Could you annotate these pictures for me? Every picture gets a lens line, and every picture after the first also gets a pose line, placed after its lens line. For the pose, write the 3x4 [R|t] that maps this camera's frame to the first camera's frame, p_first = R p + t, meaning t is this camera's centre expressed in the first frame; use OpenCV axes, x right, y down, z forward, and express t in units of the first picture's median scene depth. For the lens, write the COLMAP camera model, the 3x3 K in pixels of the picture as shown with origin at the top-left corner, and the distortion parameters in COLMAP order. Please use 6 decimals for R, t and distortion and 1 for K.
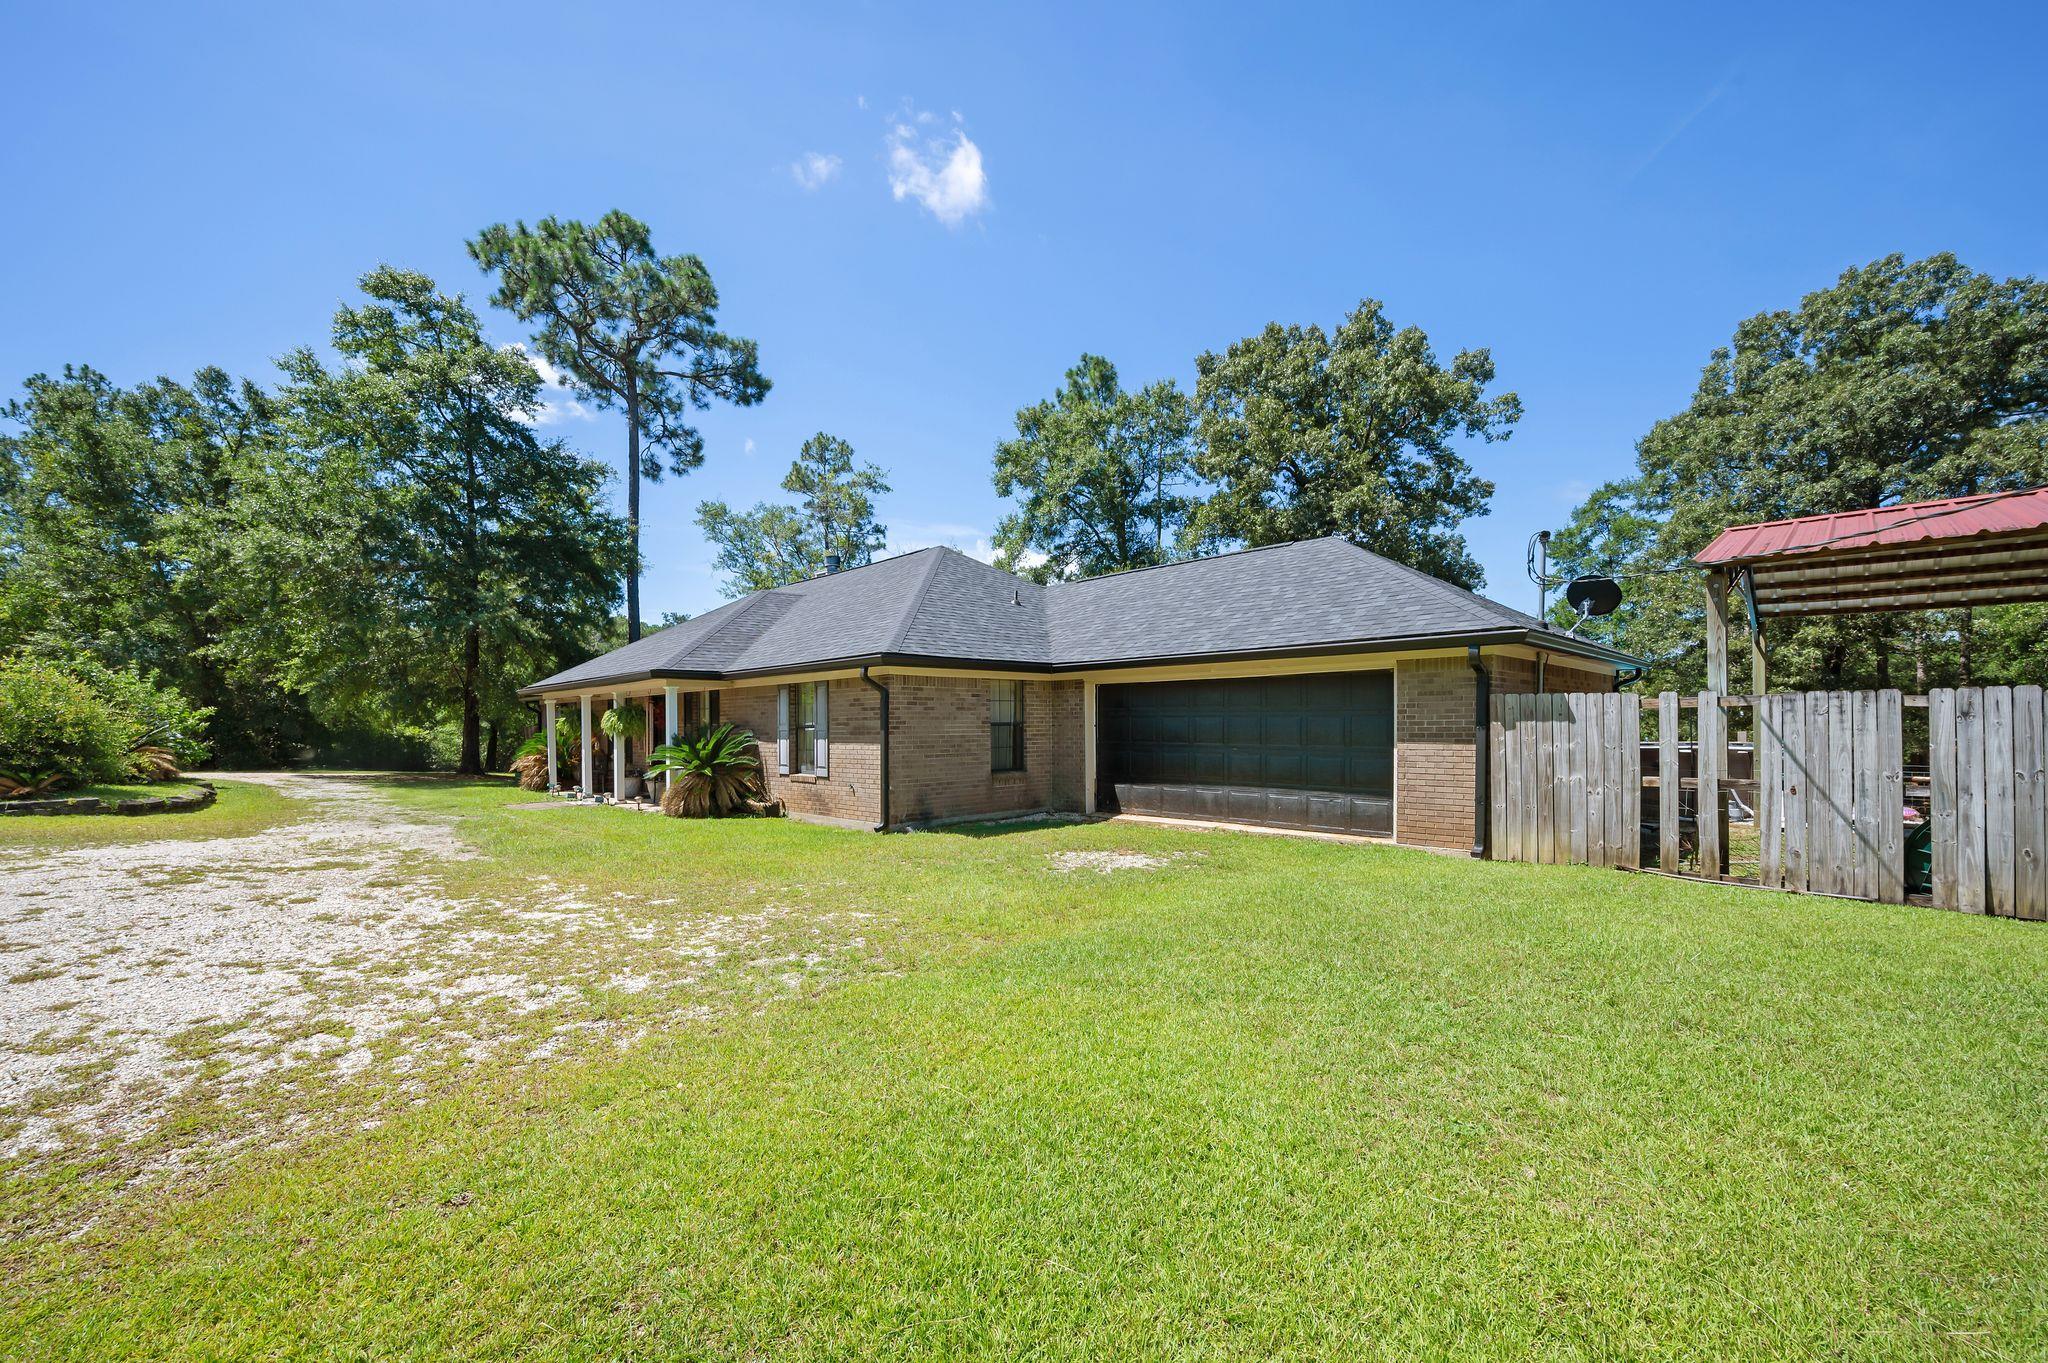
lens RADIAL K [[812.3, 0, 1031.4], [0, 812.3, 688.5], [0, 0, 1]] dist [-0.000999, -0.000001]
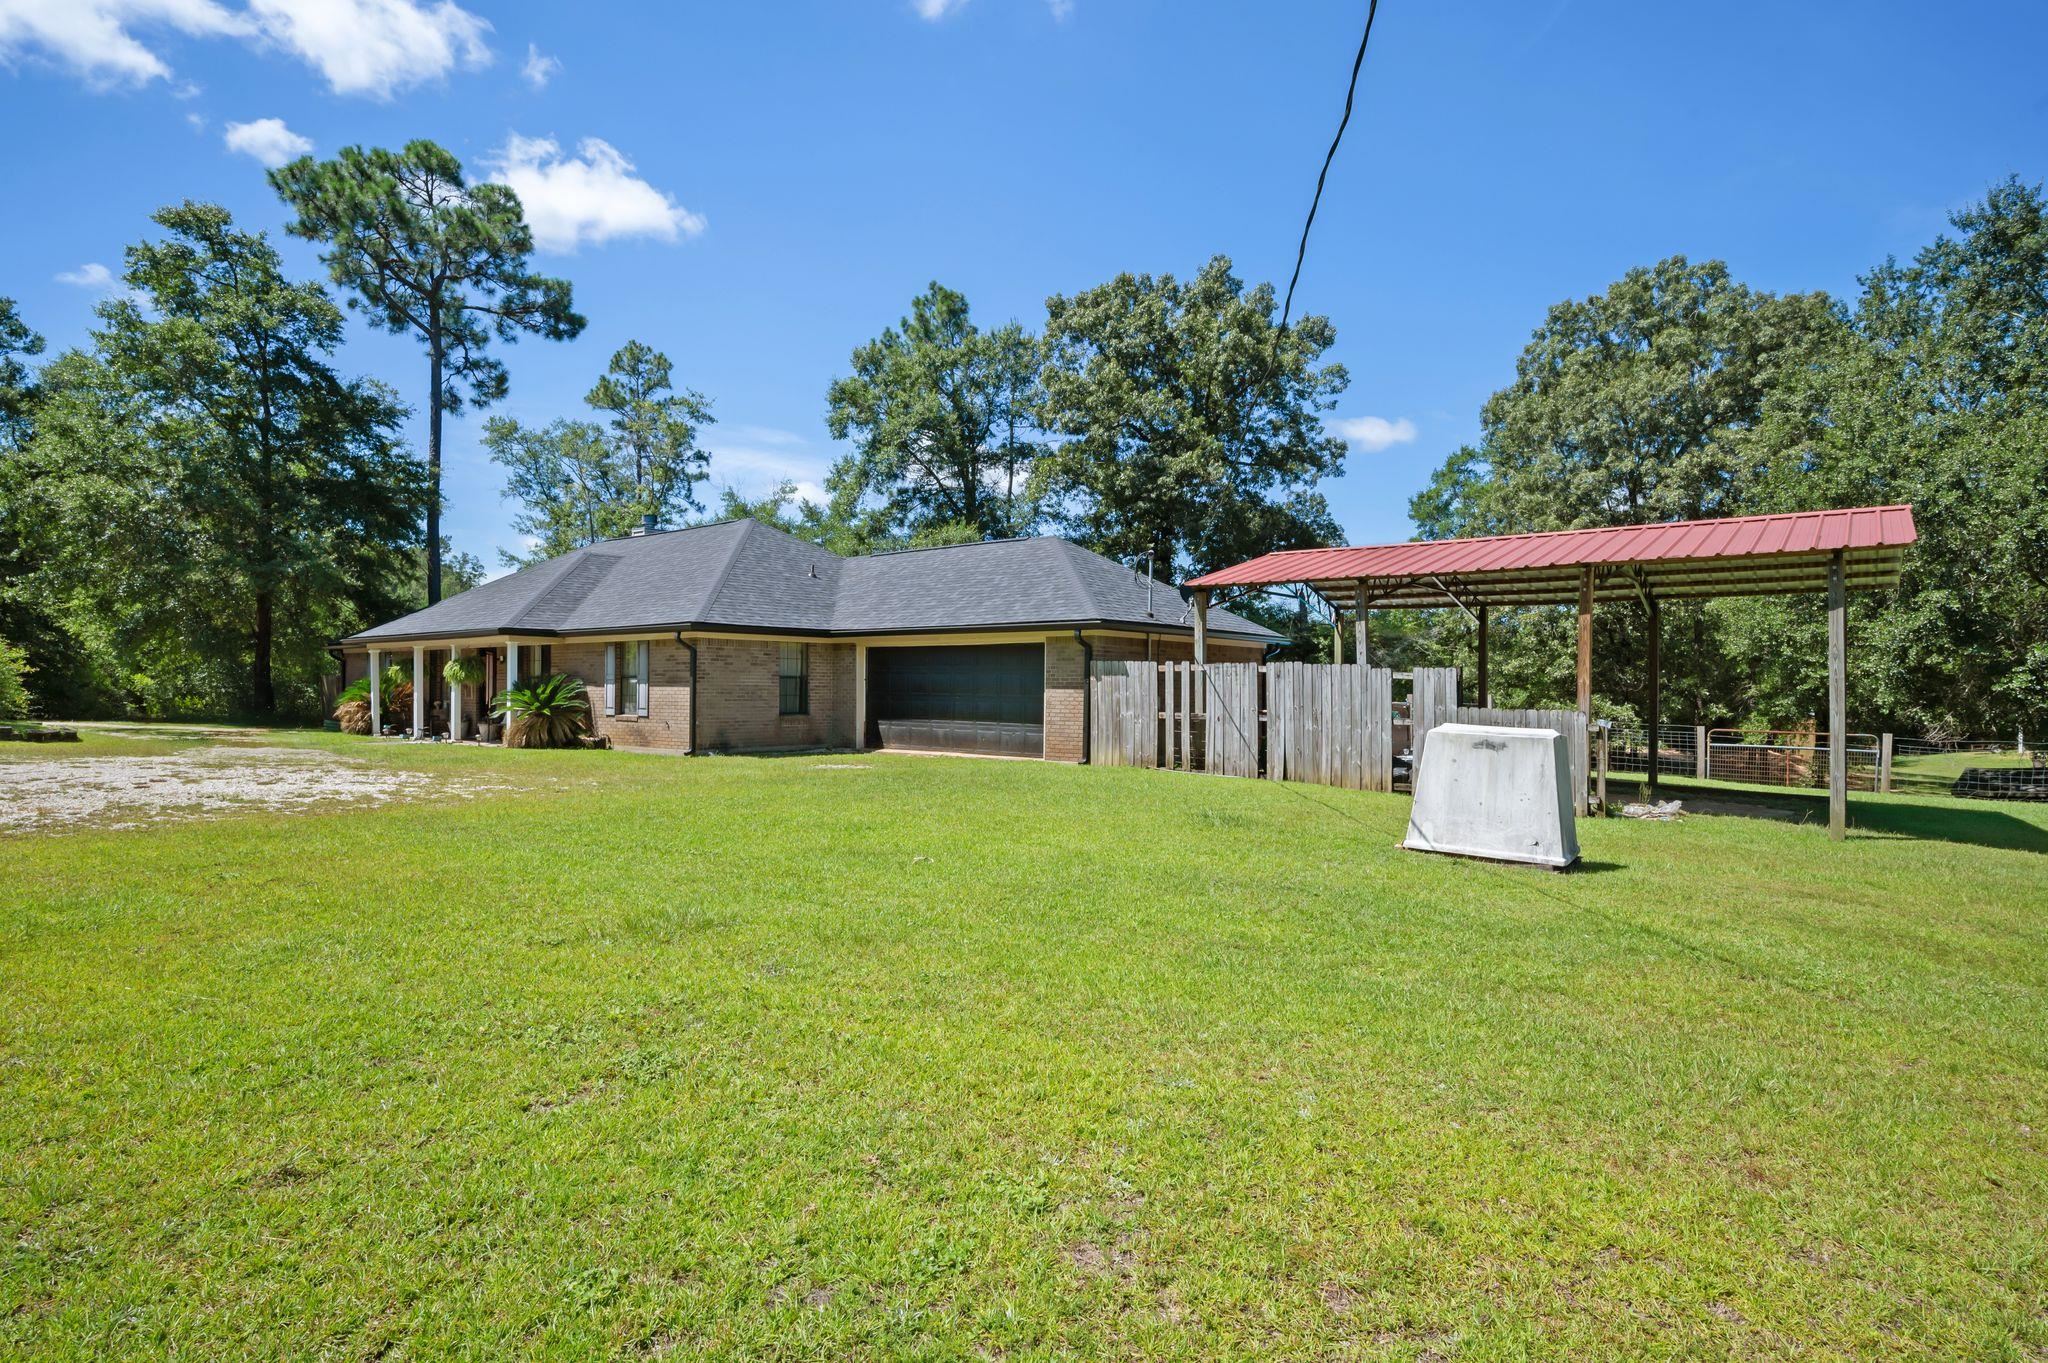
lens RADIAL K [[1030.4, 0, 1026.3], [0, 1030.4, 651.8], [0, 0, 1]] dist [-0.002870, -0.018208]
pose [[0.992650, 0.018976, 0.119520, 0.111997], [-0.020189, 0.999756, 0.008944, -0.014166], [-0.119321, -0.011292, 0.992791, -0.522245]]
